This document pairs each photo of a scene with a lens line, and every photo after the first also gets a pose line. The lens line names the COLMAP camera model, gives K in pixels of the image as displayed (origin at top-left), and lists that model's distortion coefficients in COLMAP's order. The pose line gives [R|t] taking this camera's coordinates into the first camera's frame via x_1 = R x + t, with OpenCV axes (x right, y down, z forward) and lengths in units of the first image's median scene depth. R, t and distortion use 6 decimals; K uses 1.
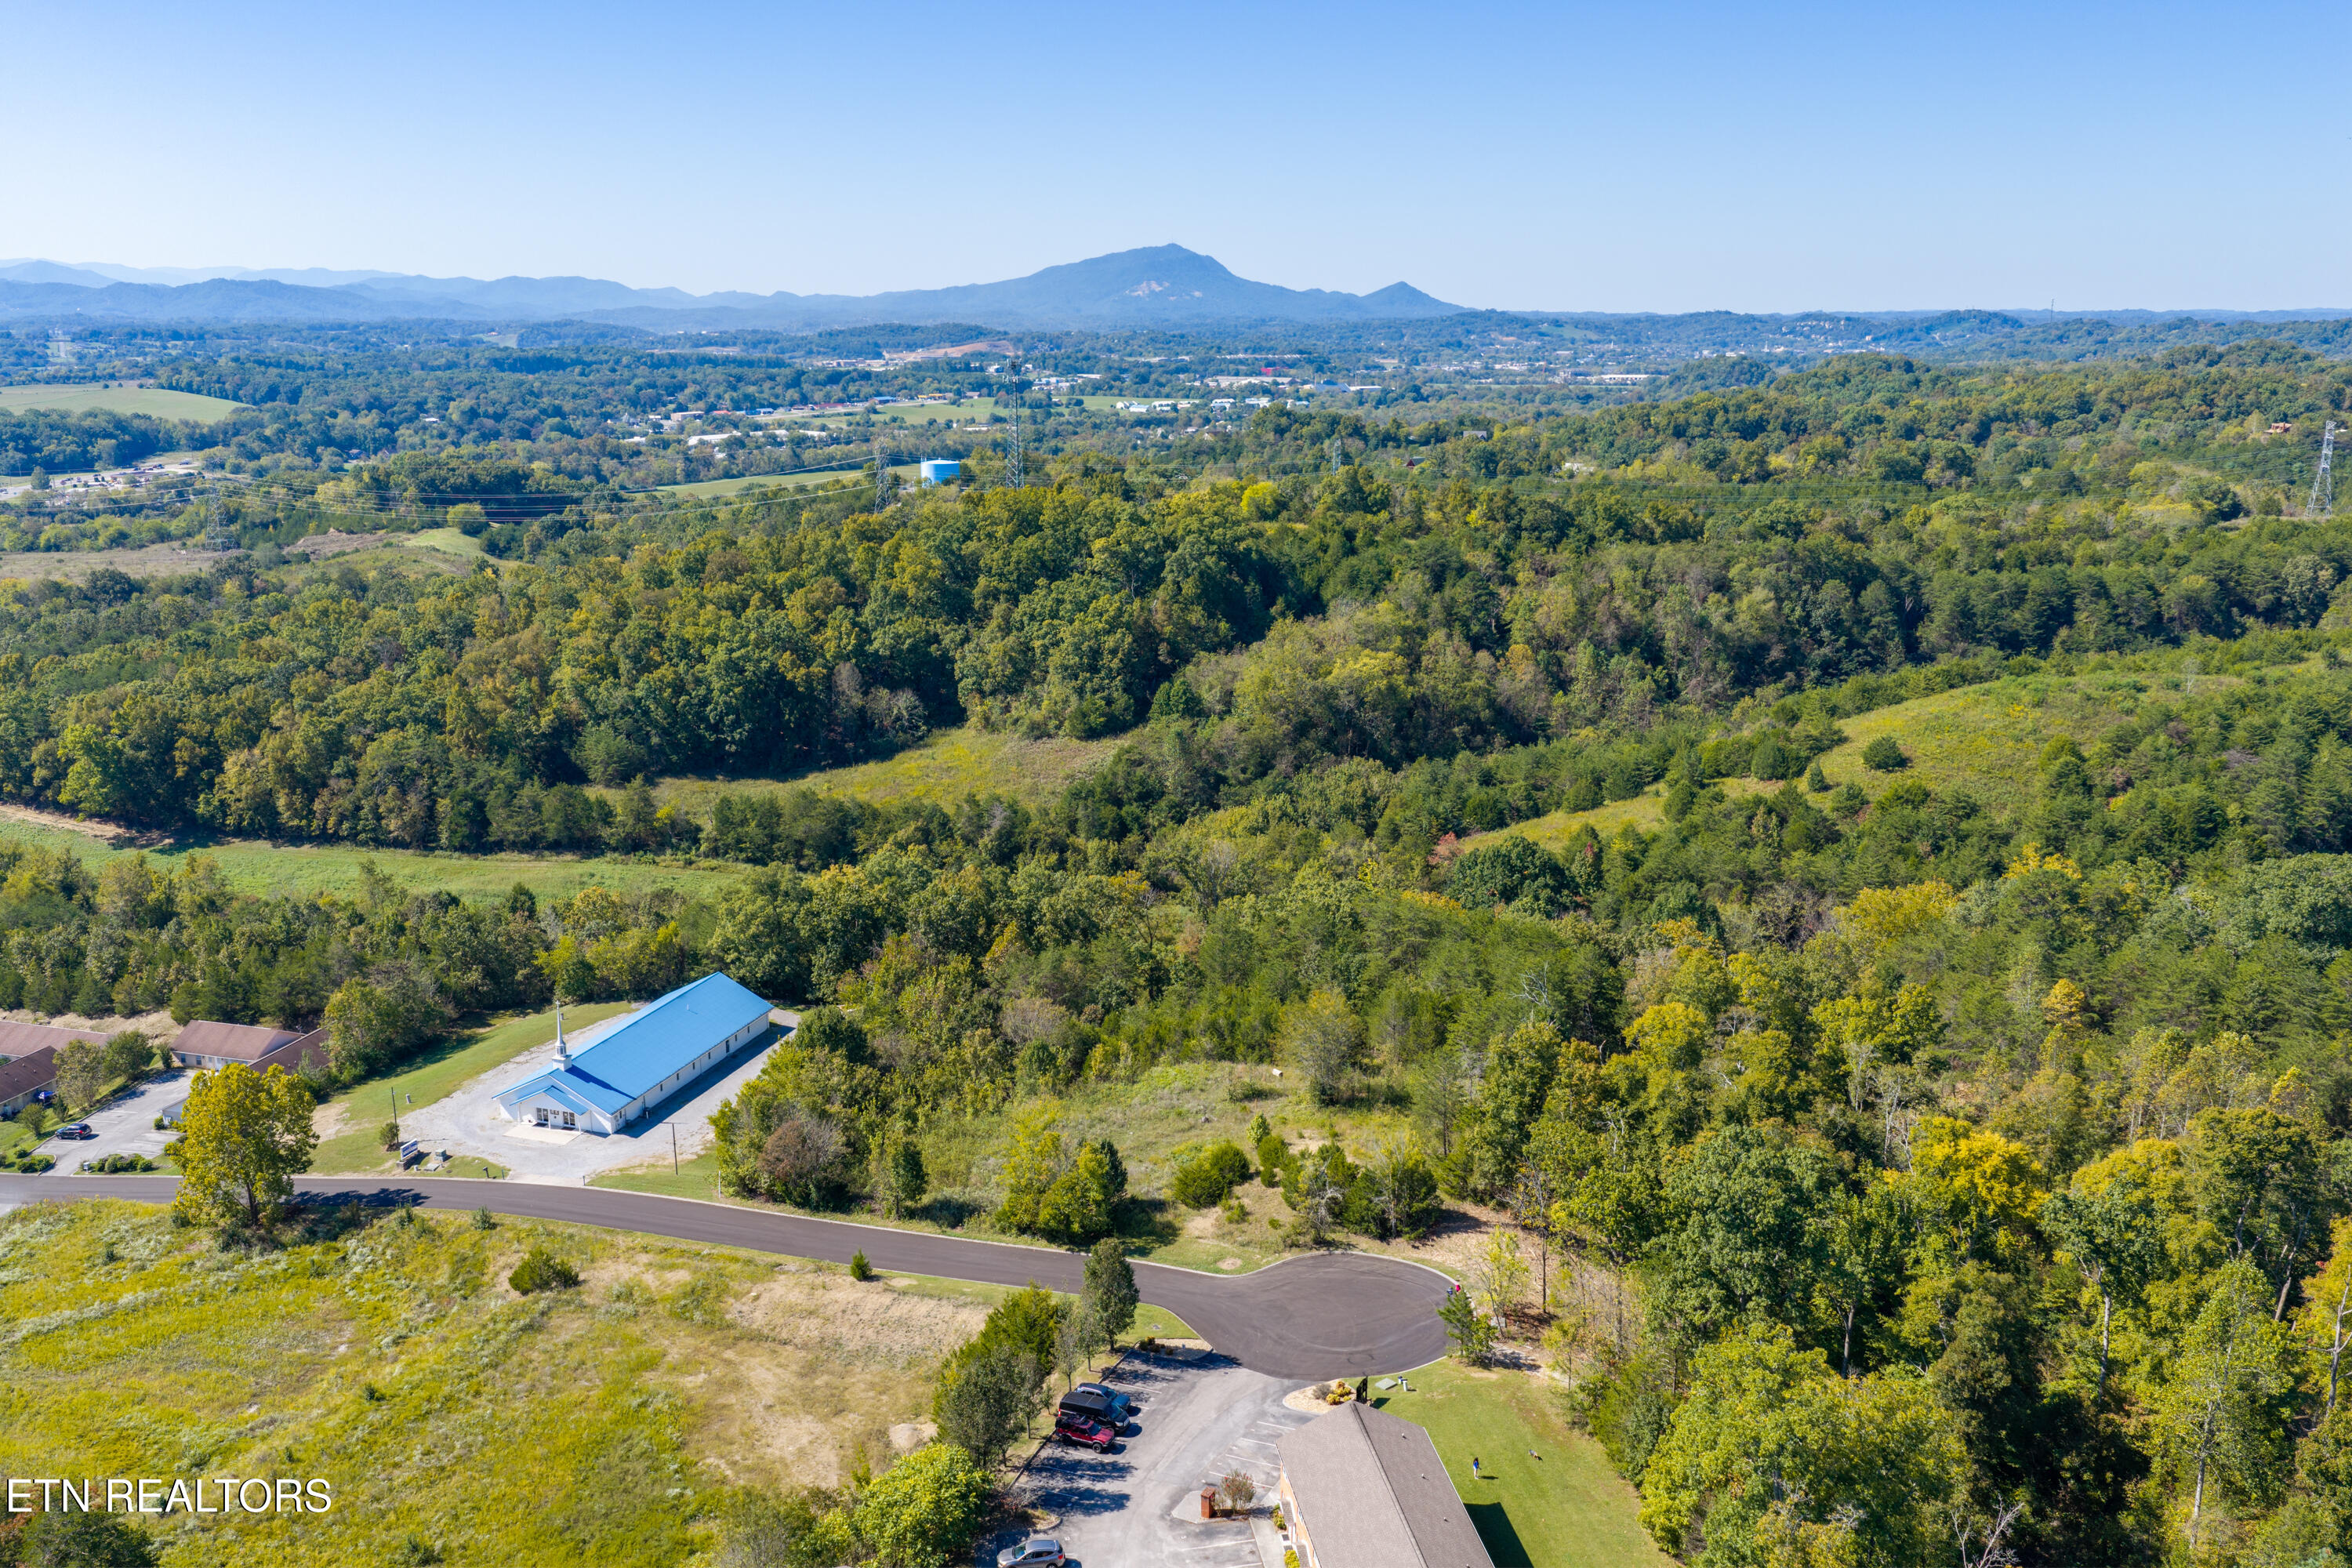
lens RADIAL K [[1942.3, 0, 1172.5], [0, 1942.3, 779.5], [0, 0, 1]] dist [0.022238, -0.033715]
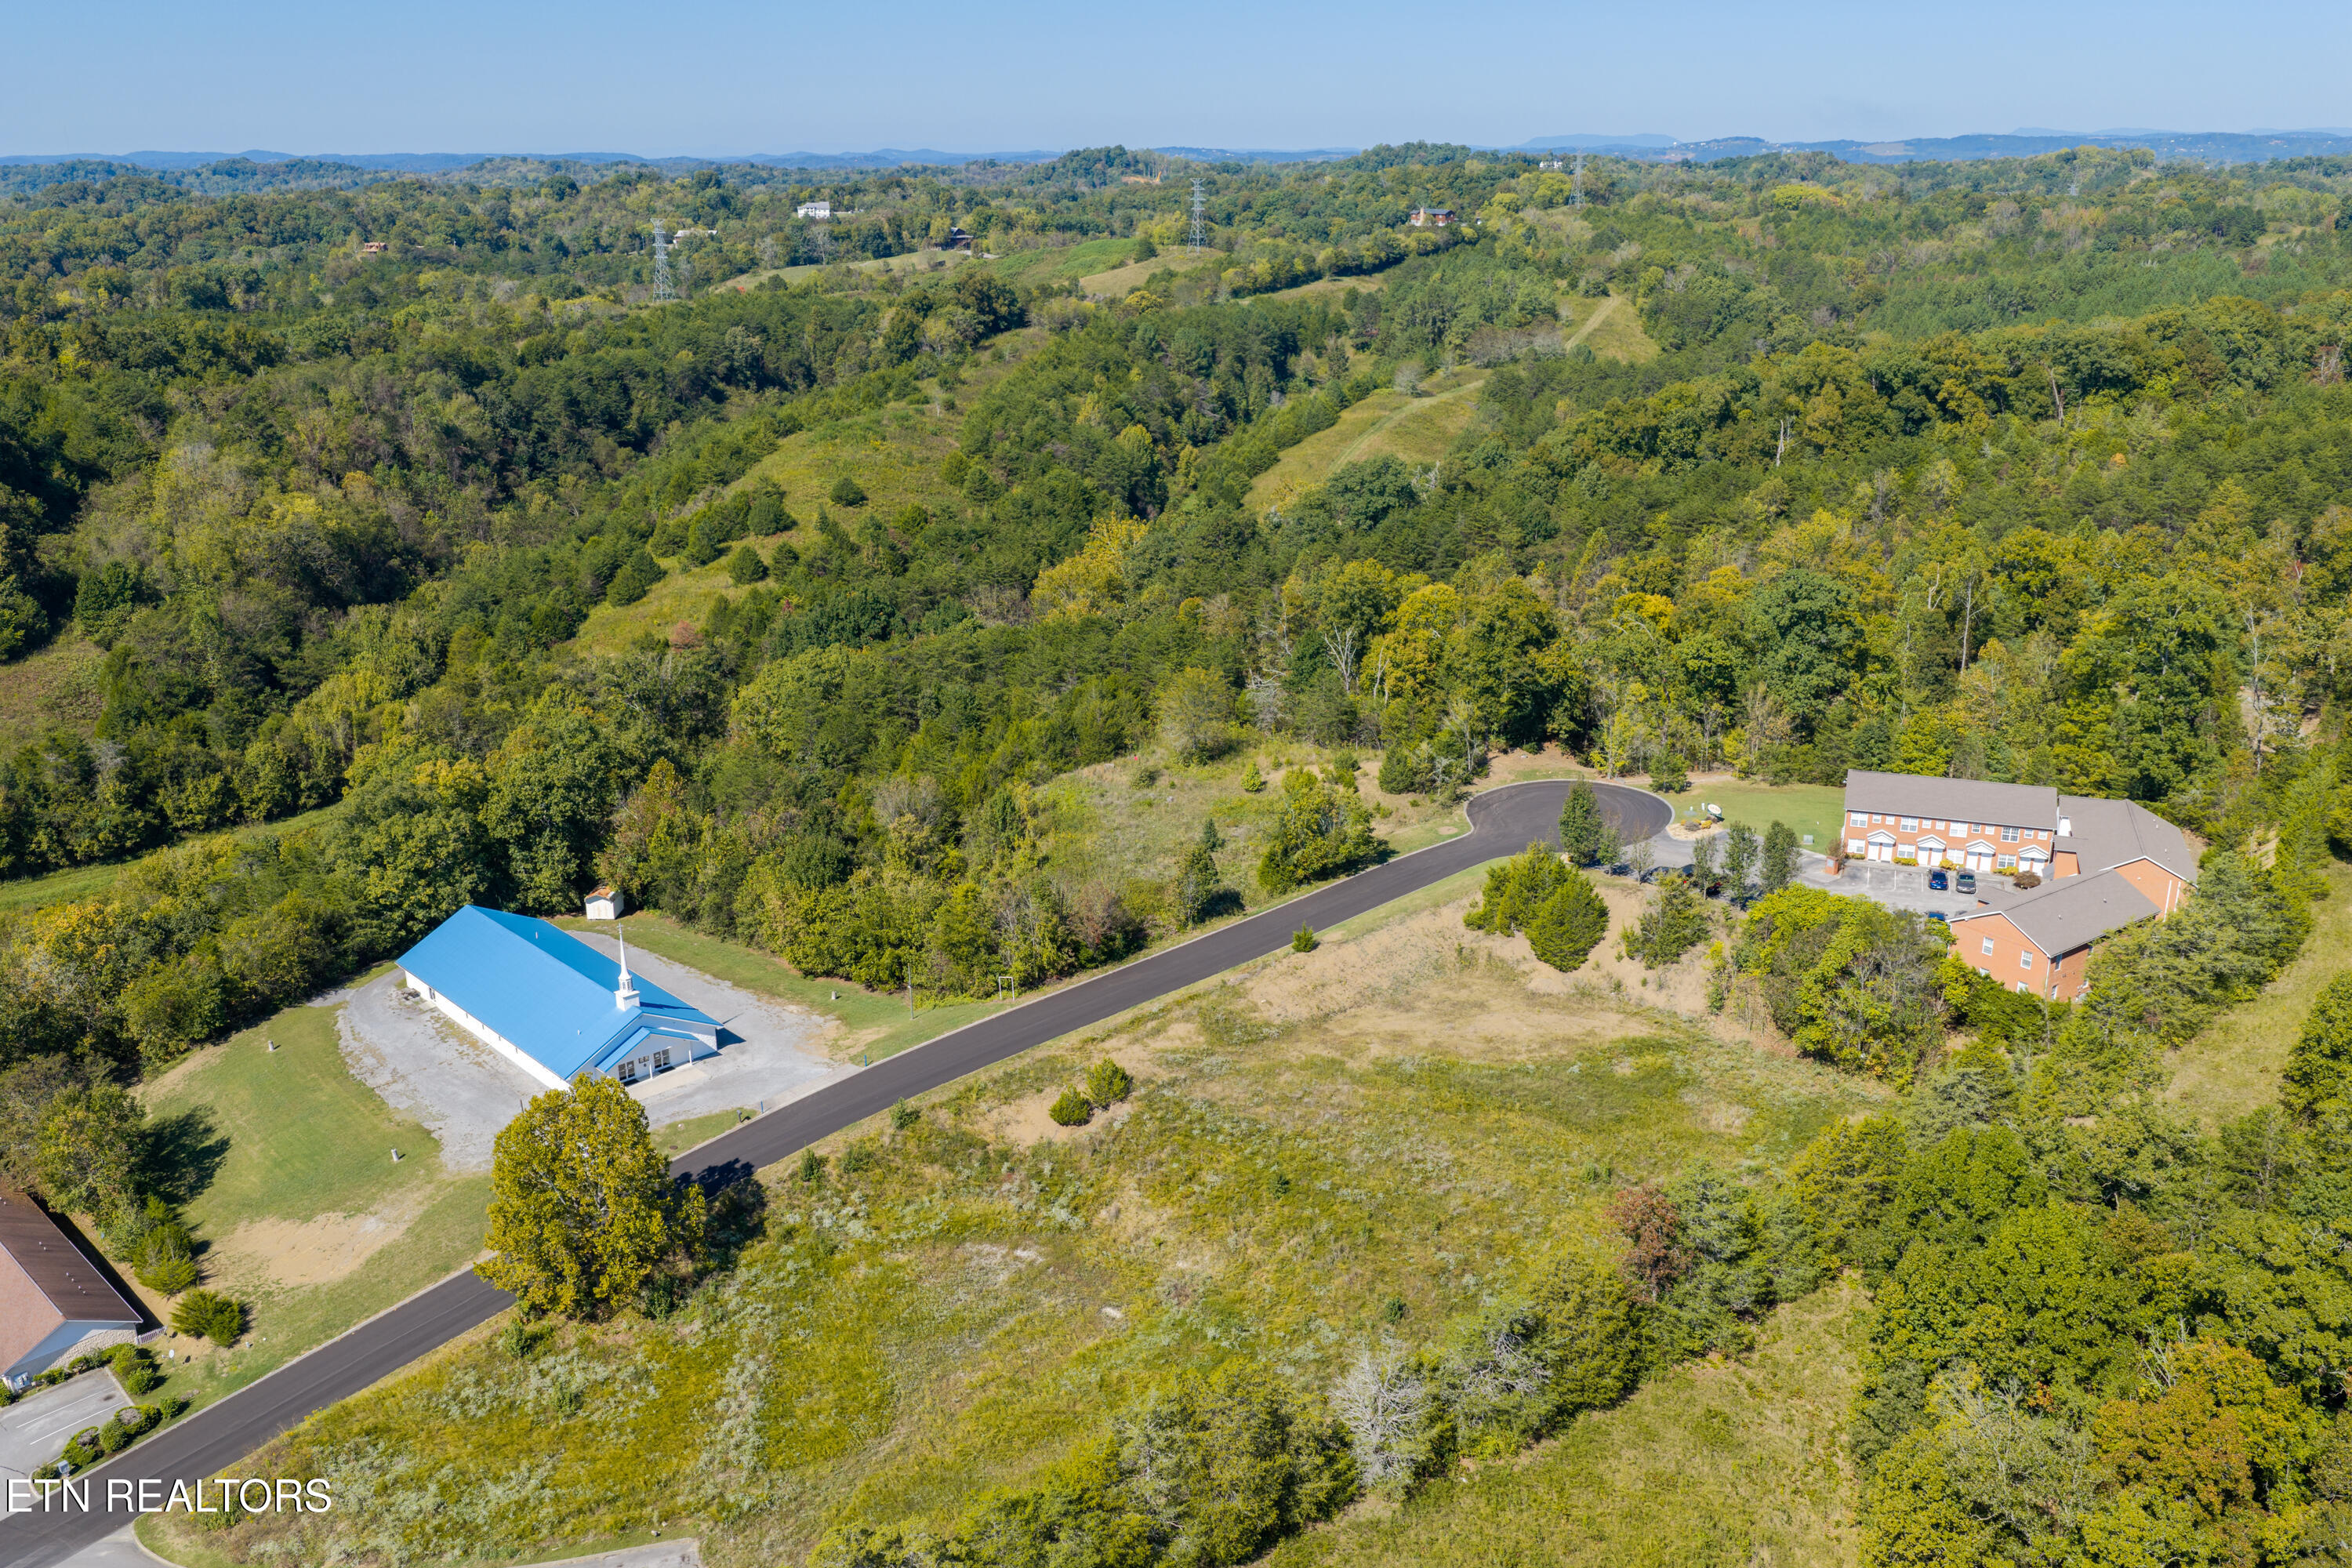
lens RADIAL K [[1942.3, 0, 1169.1], [0, 1942.3, 780.6], [0, 0, 1]] dist [0.022238, -0.033715]
pose [[0.480630, -0.274360, 0.832899, -0.516641], [0.213759, 0.957802, 0.192152, -0.028411], [-0.850471, 0.085686, 0.518995, 0.238015]]
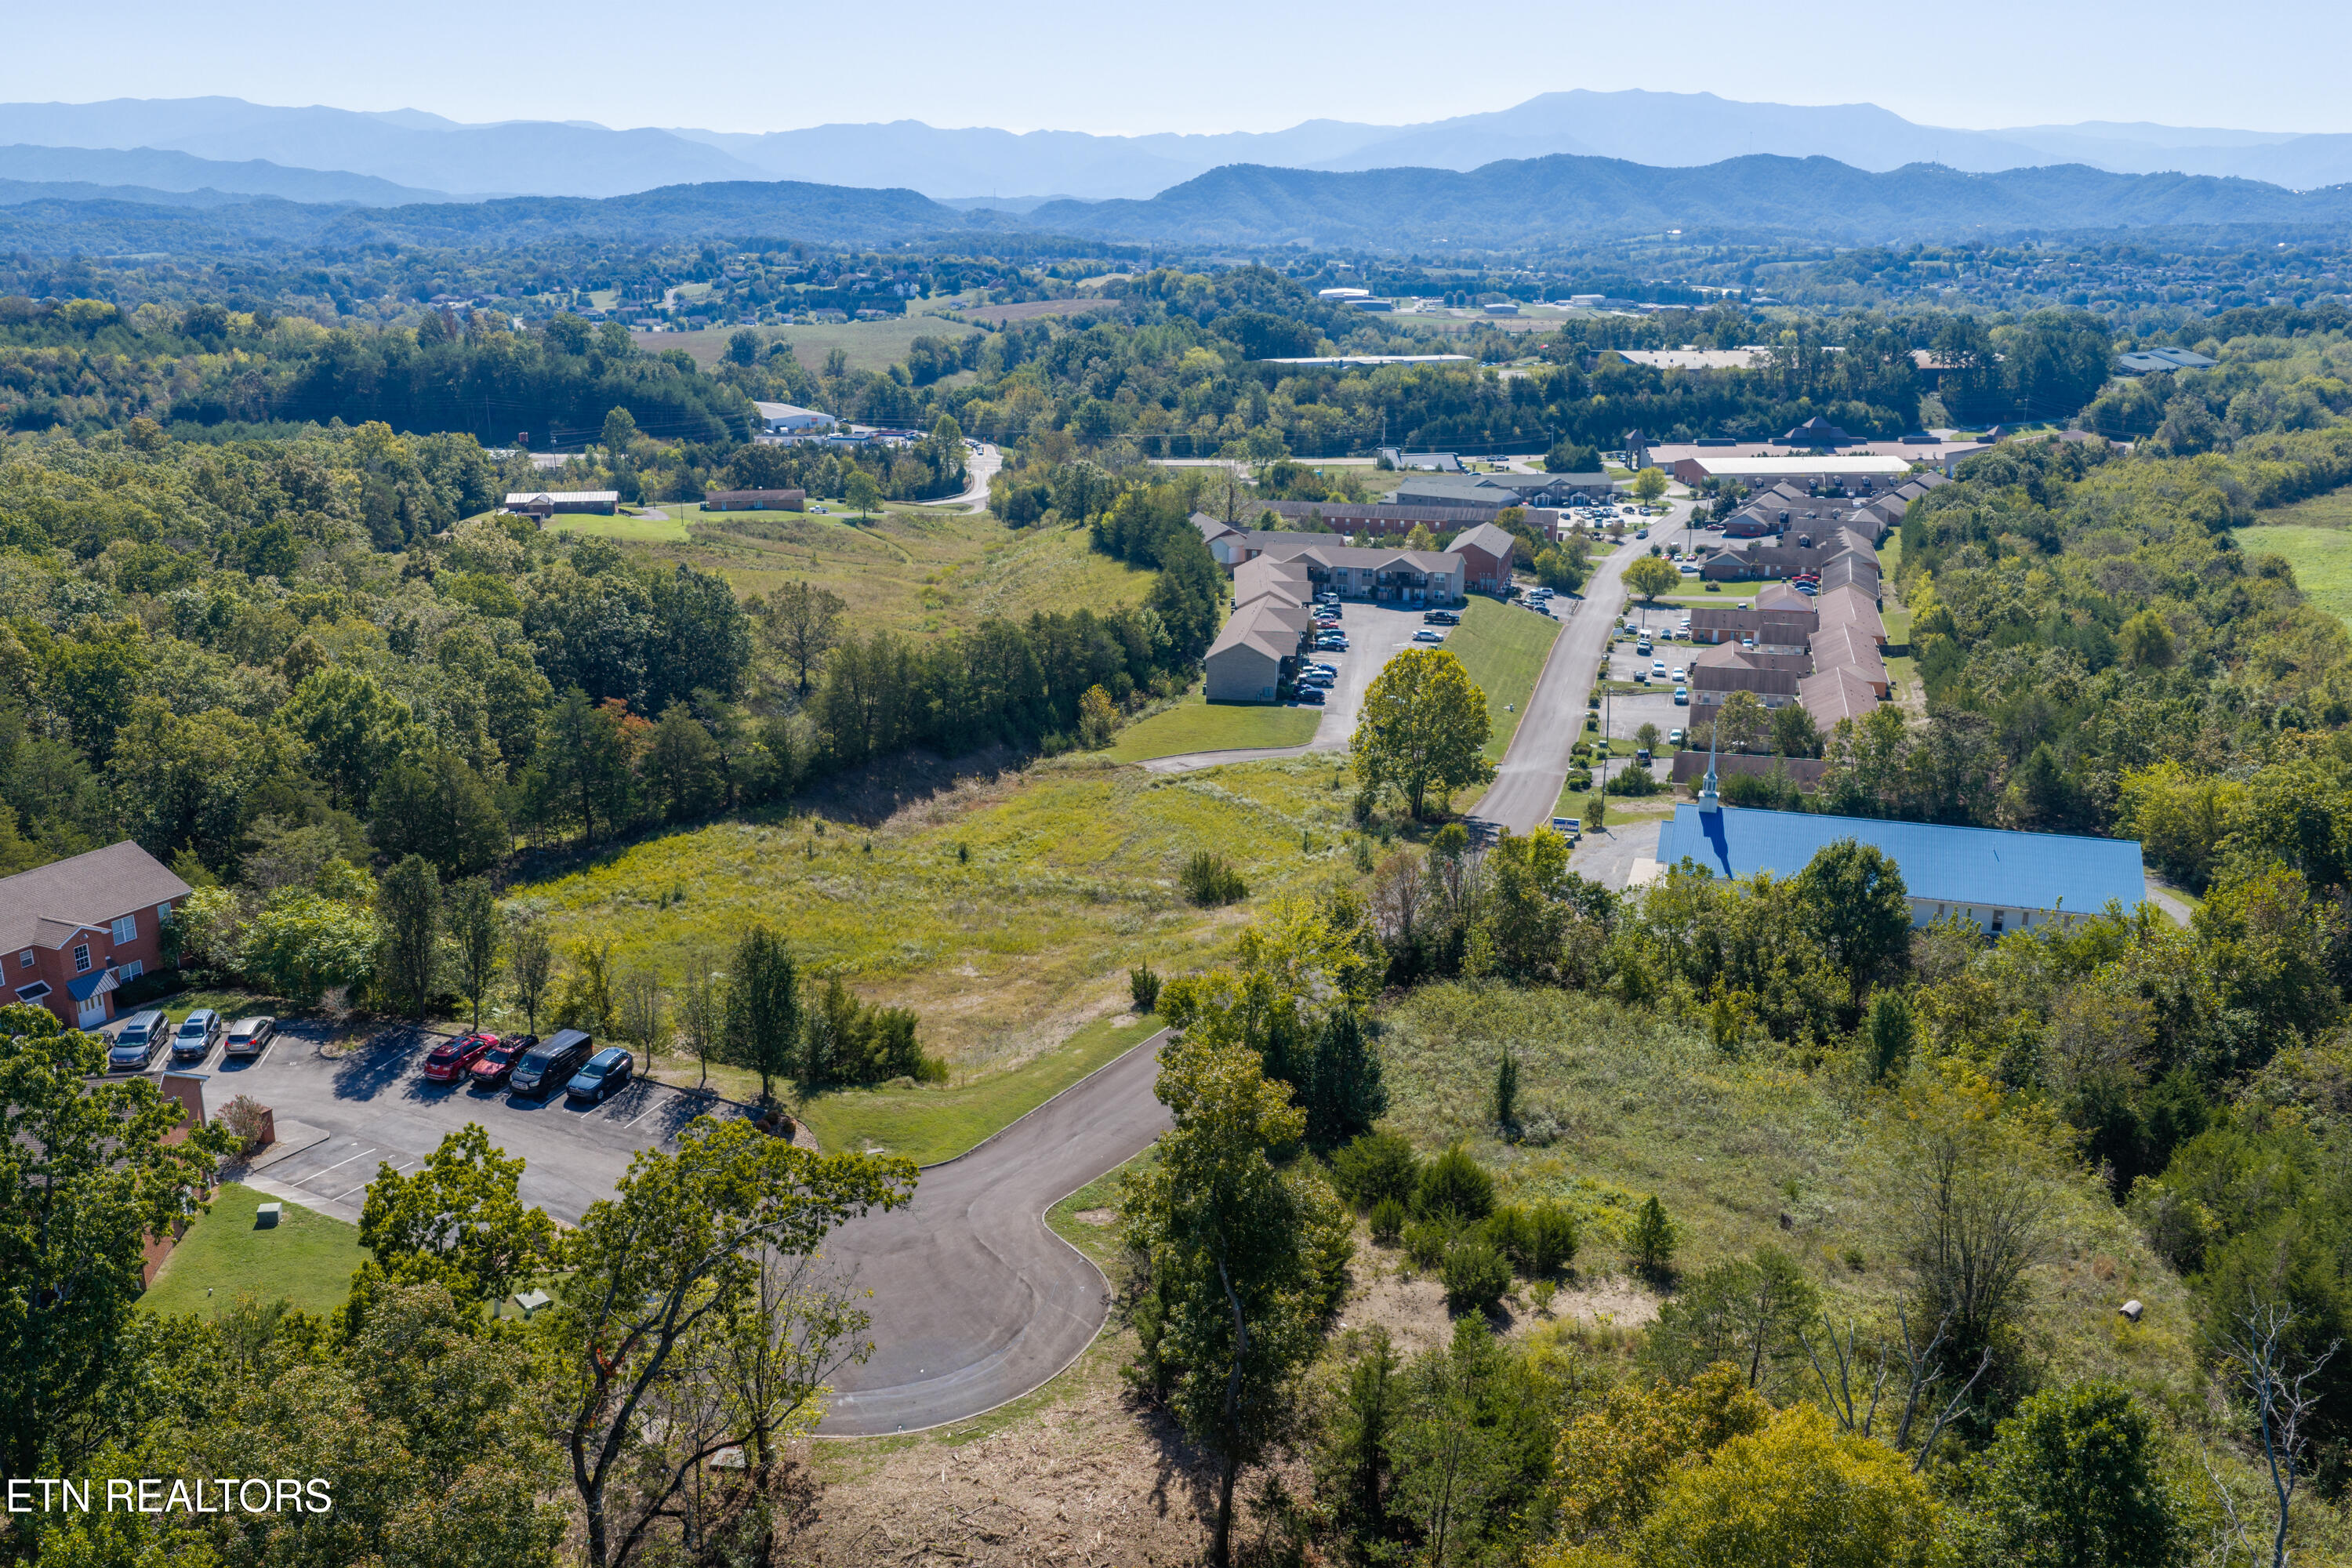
lens RADIAL K [[1942.3, 0, 1179.2], [0, 1942.3, 788.5], [0, 0, 1]] dist [0.022238, -0.033715]
pose [[0.009018, 0.276669, -0.960923, 0.249380], [-0.235389, 0.934545, 0.266865, -0.007634], [0.971859, 0.223784, 0.073553, 0.453658]]
